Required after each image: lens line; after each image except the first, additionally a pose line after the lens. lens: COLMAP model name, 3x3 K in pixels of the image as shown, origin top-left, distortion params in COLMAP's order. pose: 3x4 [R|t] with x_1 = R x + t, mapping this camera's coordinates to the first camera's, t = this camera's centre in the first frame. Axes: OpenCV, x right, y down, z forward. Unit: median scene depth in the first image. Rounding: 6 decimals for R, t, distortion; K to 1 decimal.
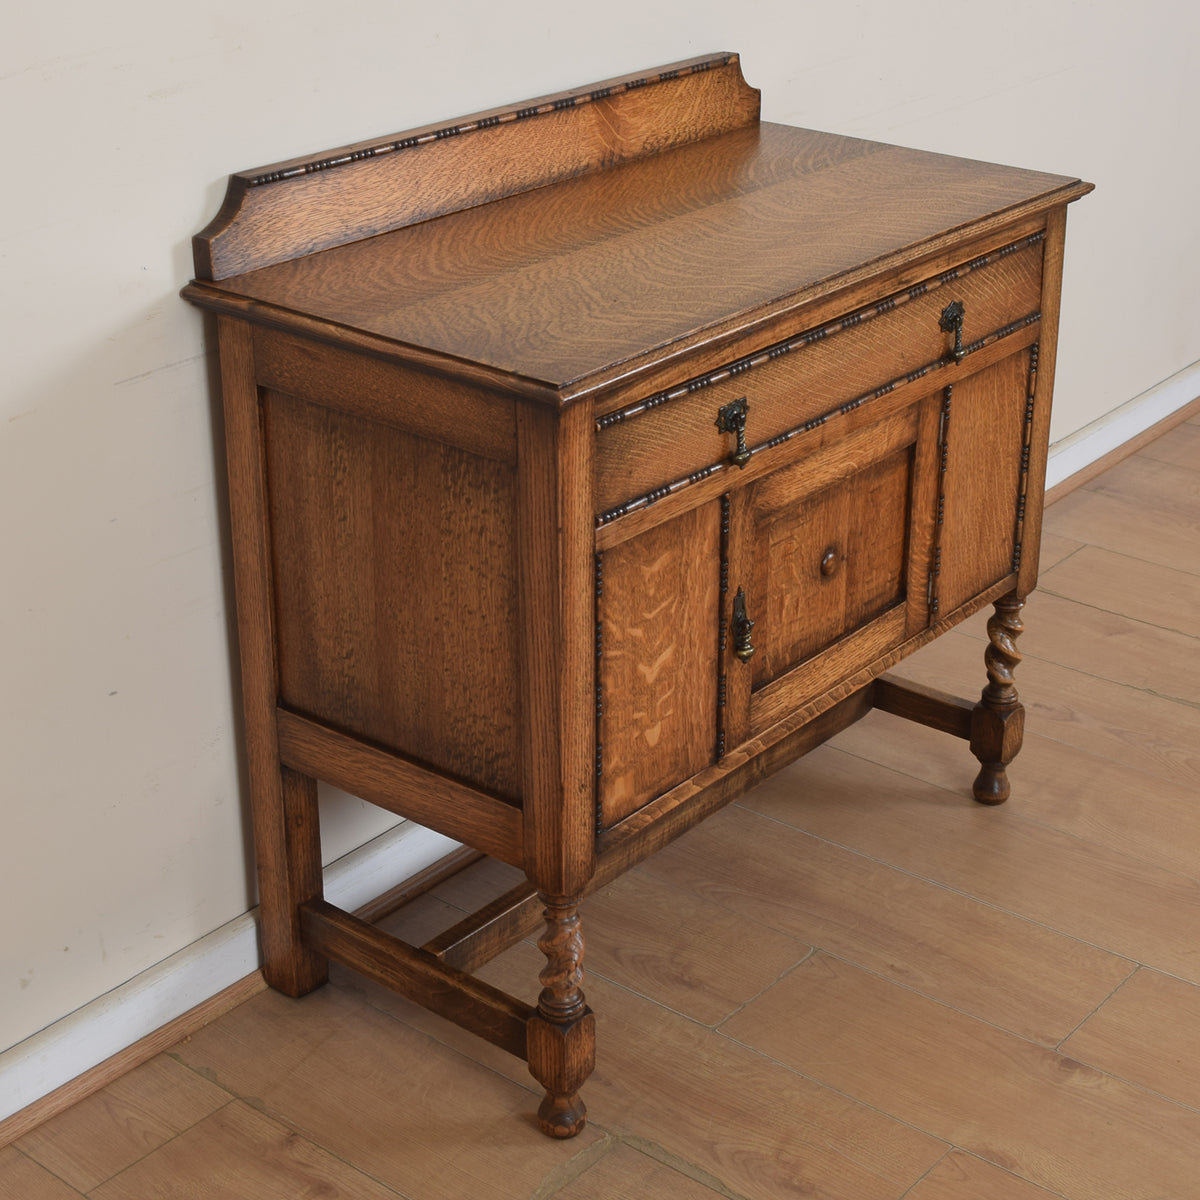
lens RADIAL K [[2161.1, 0, 554.8], [0, 2161.1, 532.3], [0, 0, 1]] dist [-0.072490, 0.000000]
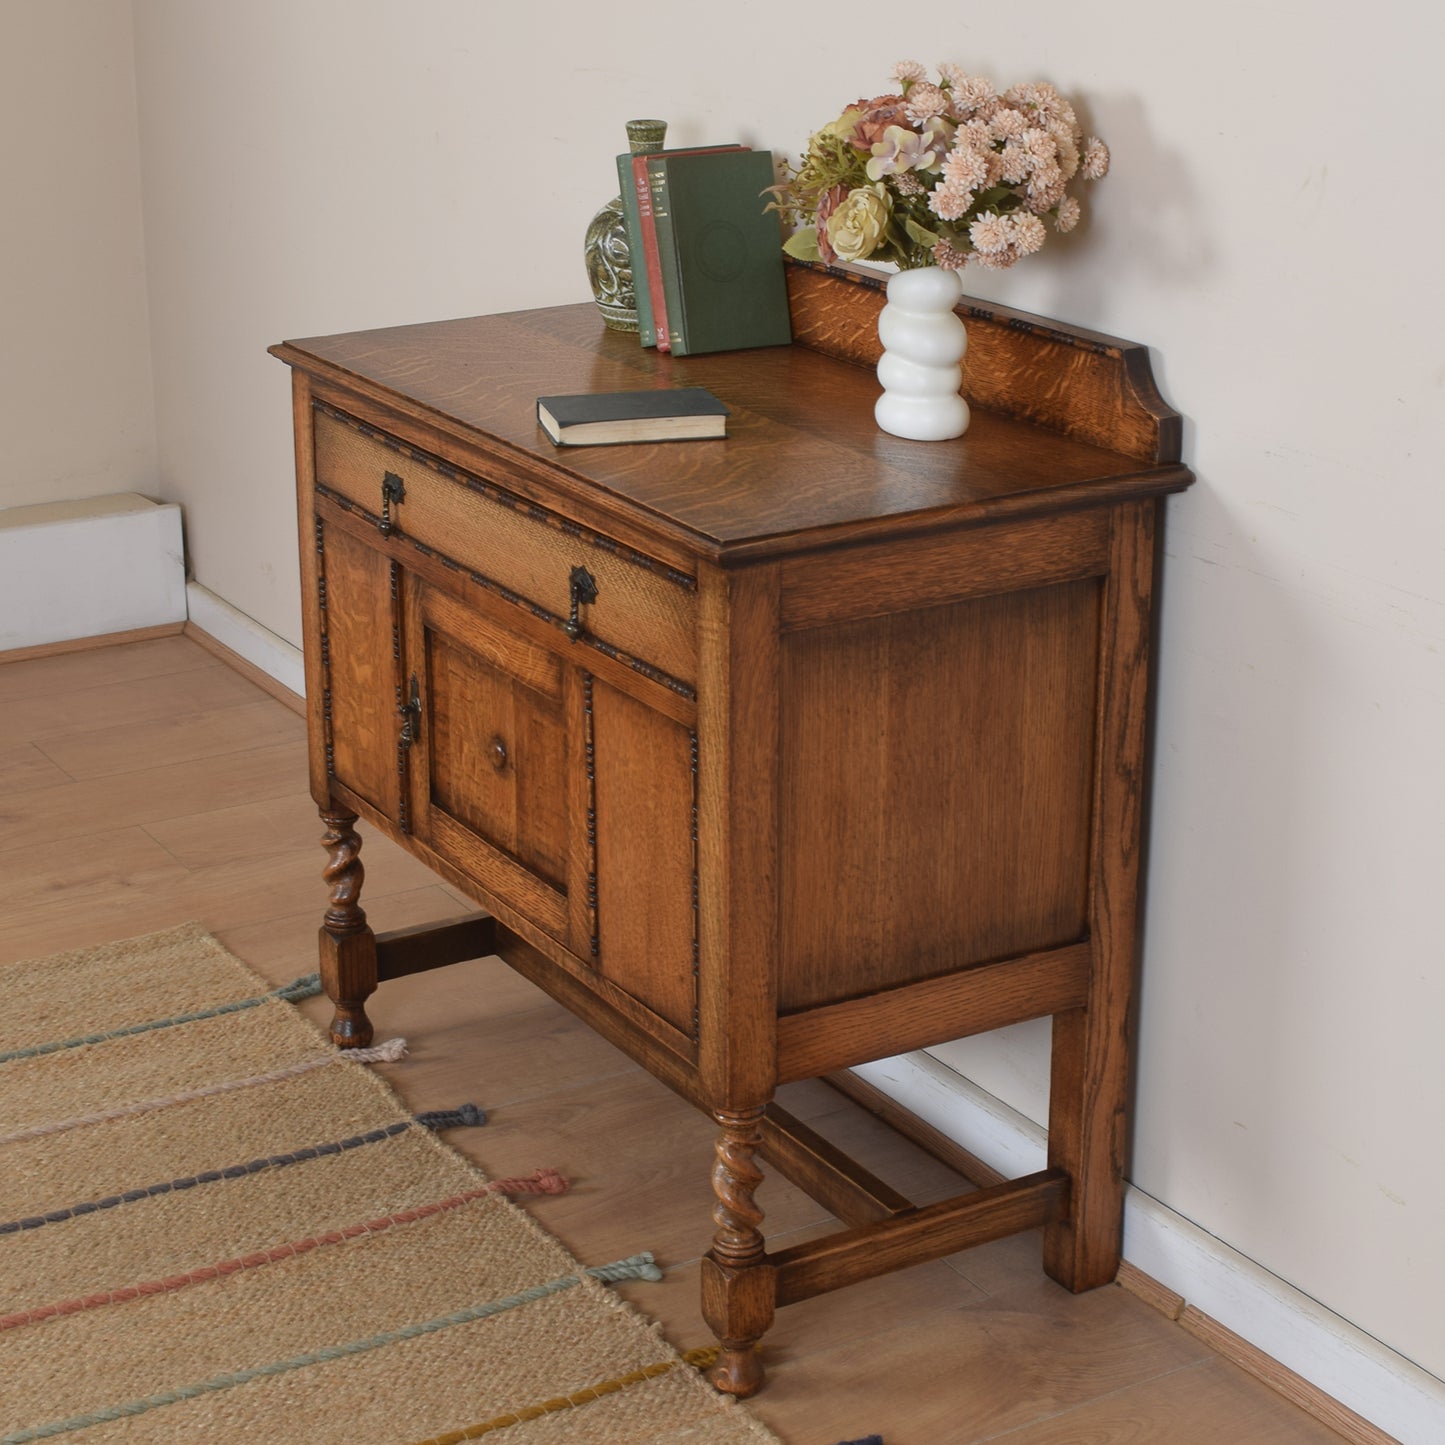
lens RADIAL K [[2998.0, 0, 718.0], [0, 2998.0, 688.1], [0, 0, 1]] dist [-0.054772, 0.000000]
pose [[-0.320220, 0.311339, -0.894722, 1.253778], [-0.369510, 0.828600, 0.420577, -0.591256], [0.872308, 0.465286, -0.150292, 1.285189]]
